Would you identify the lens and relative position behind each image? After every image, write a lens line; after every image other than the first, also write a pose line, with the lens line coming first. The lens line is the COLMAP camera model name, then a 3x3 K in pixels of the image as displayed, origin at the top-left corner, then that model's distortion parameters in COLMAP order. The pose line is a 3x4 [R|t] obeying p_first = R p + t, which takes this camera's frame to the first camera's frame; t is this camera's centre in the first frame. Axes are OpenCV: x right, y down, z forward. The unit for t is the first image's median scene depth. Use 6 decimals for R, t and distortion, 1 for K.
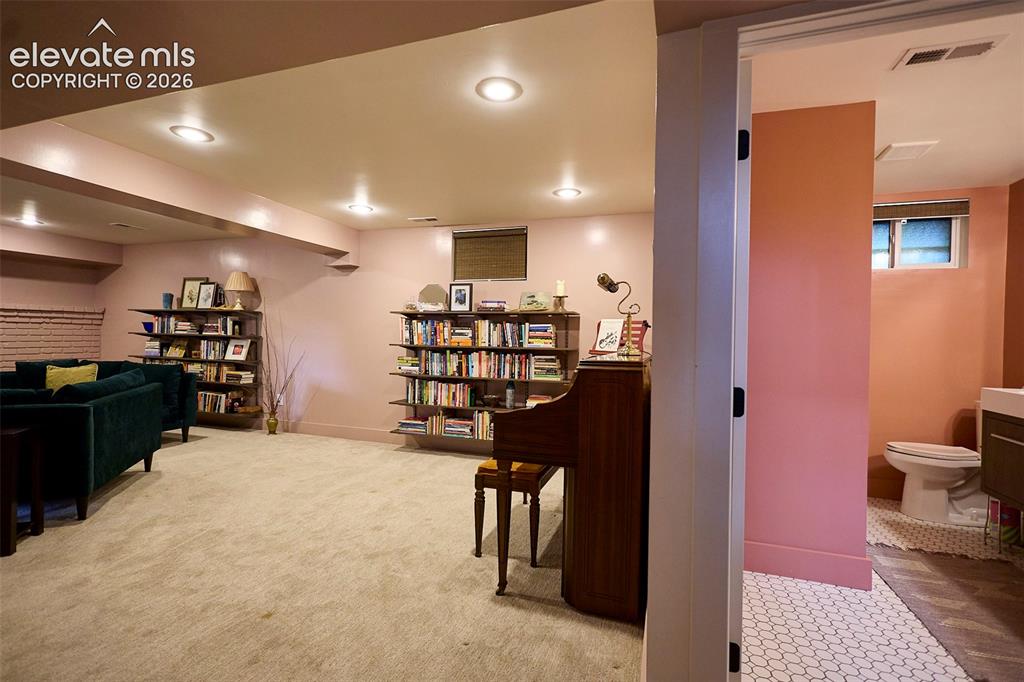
lens RADIAL K [[471.5, 0, 509.8], [0, 471.5, 341.7], [0, 0, 1]] dist [0.005275, -0.000059]
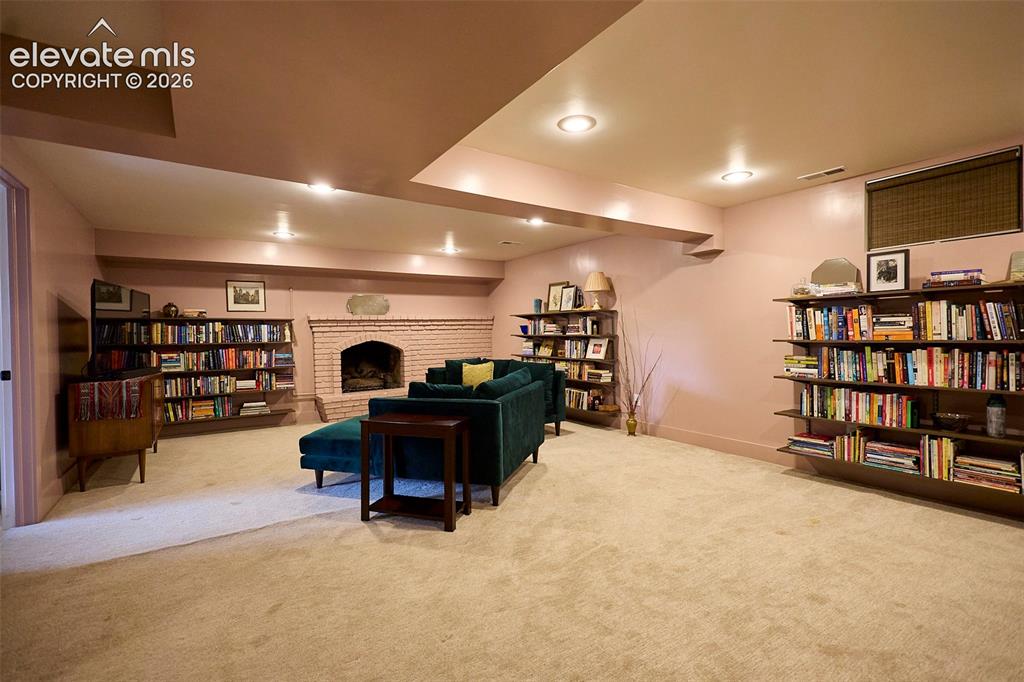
lens RADIAL K [[471.5, 0, 514.0], [0, 471.5, 339.0], [0, 0, 1]] dist [0.005275, -0.000059]
pose [[0.796271, -0.023021, -0.604502, -0.128119], [0.023241, 0.999702, -0.007457, -0.000694], [0.604493, -0.008111, 0.796569, 0.101453]]
